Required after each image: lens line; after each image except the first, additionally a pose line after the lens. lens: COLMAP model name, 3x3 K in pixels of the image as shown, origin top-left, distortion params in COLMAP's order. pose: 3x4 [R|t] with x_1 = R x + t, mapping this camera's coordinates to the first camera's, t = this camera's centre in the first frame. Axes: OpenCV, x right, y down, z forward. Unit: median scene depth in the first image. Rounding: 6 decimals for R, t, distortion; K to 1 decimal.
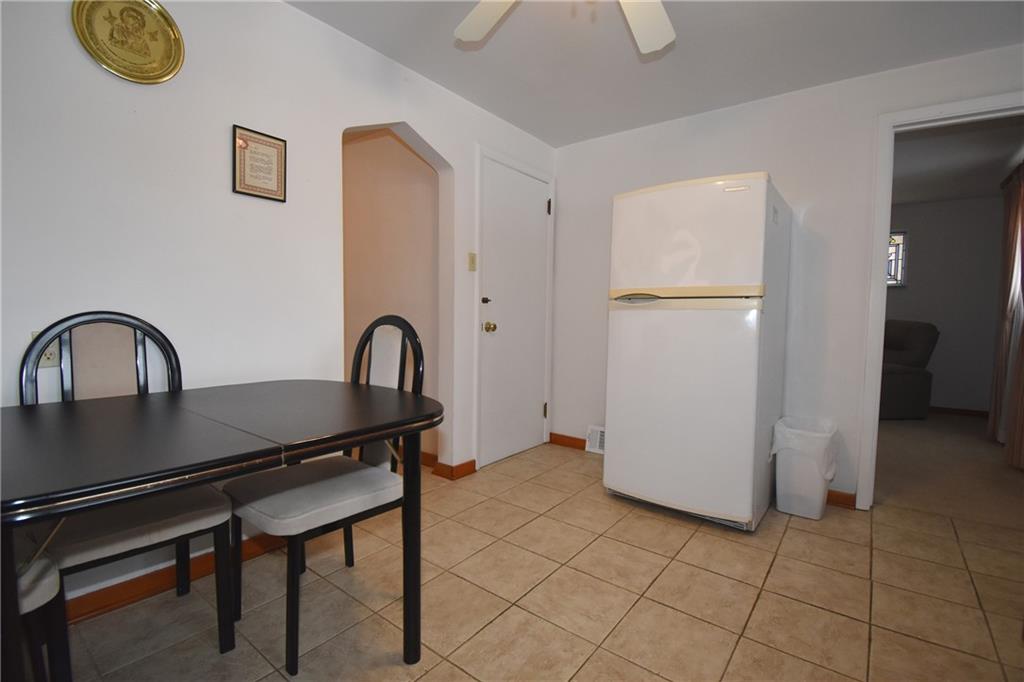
lens RADIAL K [[456.4, 0, 512.7], [0, 456.4, 343.3], [0, 0, 1]] dist [-0.011095, -0.004246]
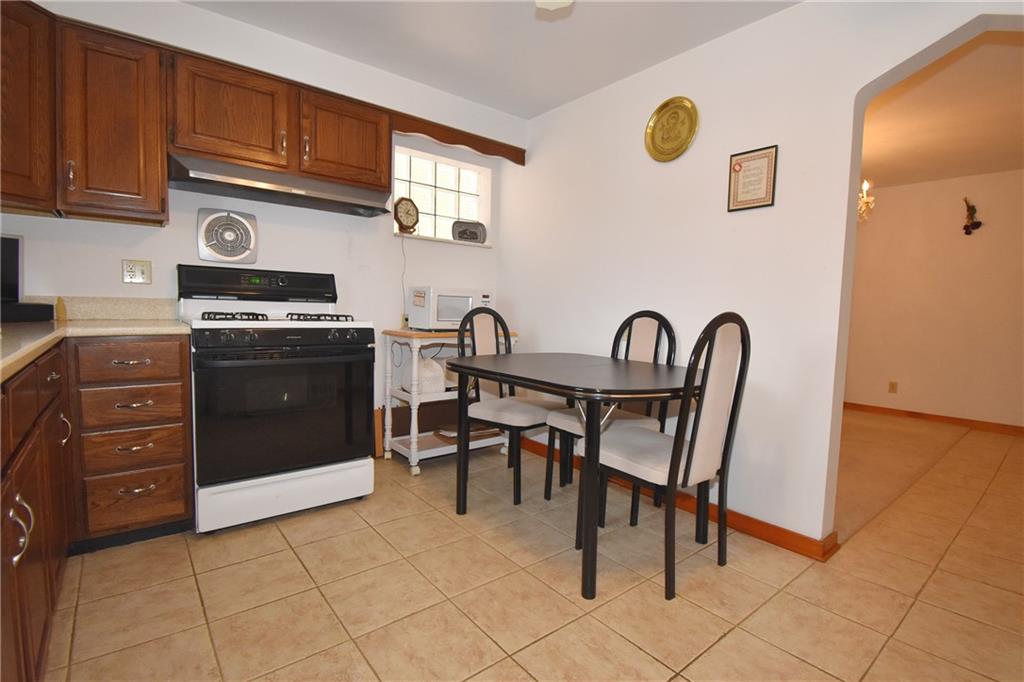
lens RADIAL K [[484.3, 0, 513.0], [0, 484.3, 339.2], [0, 0, 1]] dist [-0.010539, -0.002105]
pose [[-0.217012, 0.046374, -0.975067, 0.824635], [-0.085129, 0.994166, 0.066229, -0.037948], [0.972450, 0.097378, -0.211798, 0.807503]]
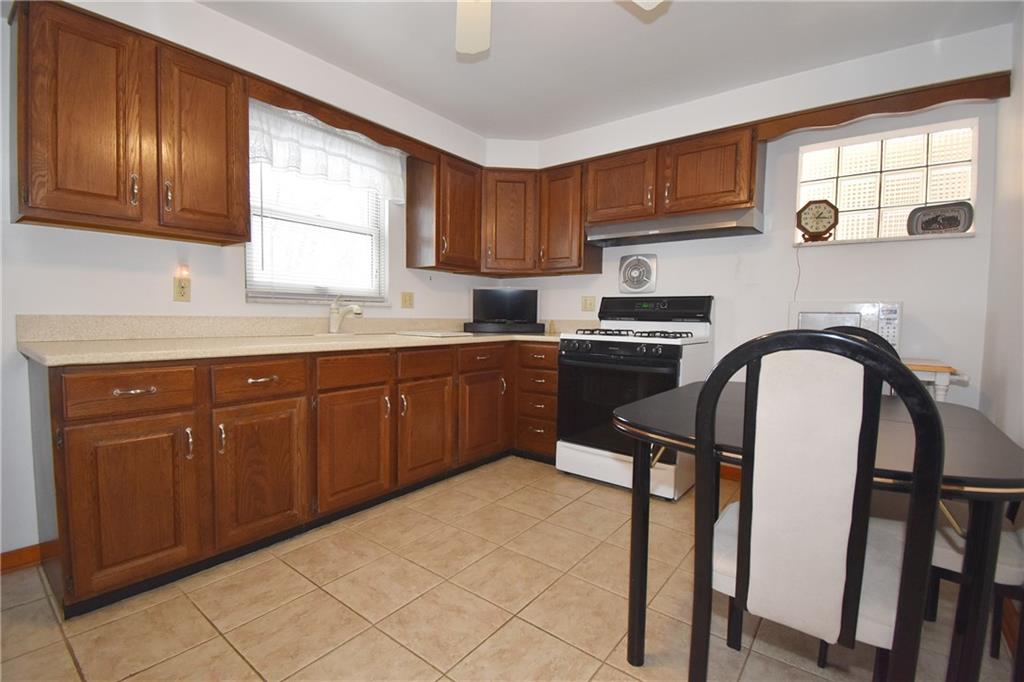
lens RADIAL K [[456.4, 0, 506.3], [0, 456.4, 342.2], [0, 0, 1]] dist [-0.011095, -0.004246]
pose [[-0.999673, -0.025579, -0.000010, 0.051967], [-0.025423, 0.993515, 0.110818, -0.095900], [-0.002825, 0.110782, -0.993841, 1.556347]]
